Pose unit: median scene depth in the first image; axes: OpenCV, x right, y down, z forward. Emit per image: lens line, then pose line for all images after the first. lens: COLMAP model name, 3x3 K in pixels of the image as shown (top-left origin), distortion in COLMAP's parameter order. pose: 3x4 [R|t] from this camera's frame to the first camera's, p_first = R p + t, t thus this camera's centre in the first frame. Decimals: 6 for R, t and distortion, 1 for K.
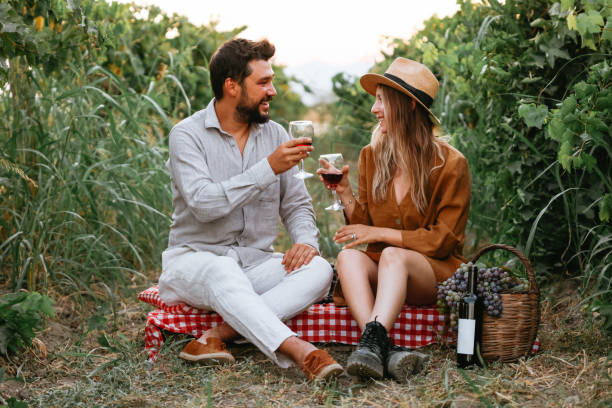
lens RADIAL K [[1107.7, 0, 293.8], [0, 1107.7, 196.1], [0, 0, 1]] dist [0.042456, -0.417526]
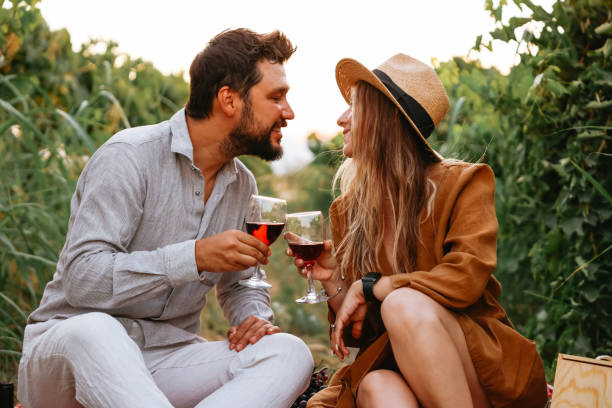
lens RADIAL K [[1107.7, 0, 293.8], [0, 1107.7, 196.1], [0, 0, 1]] dist [0.042456, -0.417526]
pose [[0.999020, 0.034064, 0.028267, -0.001446], [-0.032425, 0.997873, -0.056551, 0.000984], [-0.030133, 0.055579, 0.997999, 0.385863]]
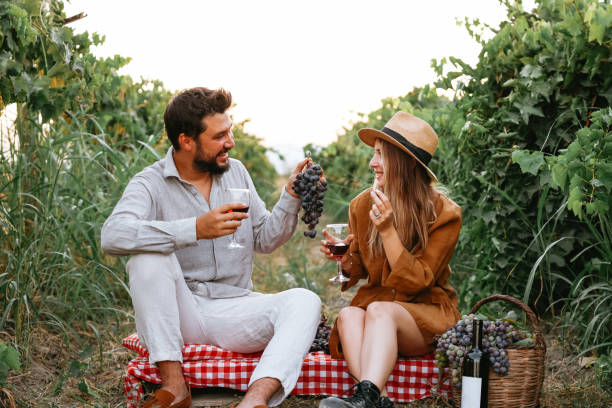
lens RADIAL K [[862.3, 0, 319.4], [0, 862.3, 195.1], [0, 0, 1]] dist [-0.003915, -0.000404]
pose [[0.998190, 0.019639, 0.056847, -0.013256], [-0.016556, 0.998392, -0.054207, 0.000476], [-0.057820, 0.053168, 0.996910, 0.249154]]
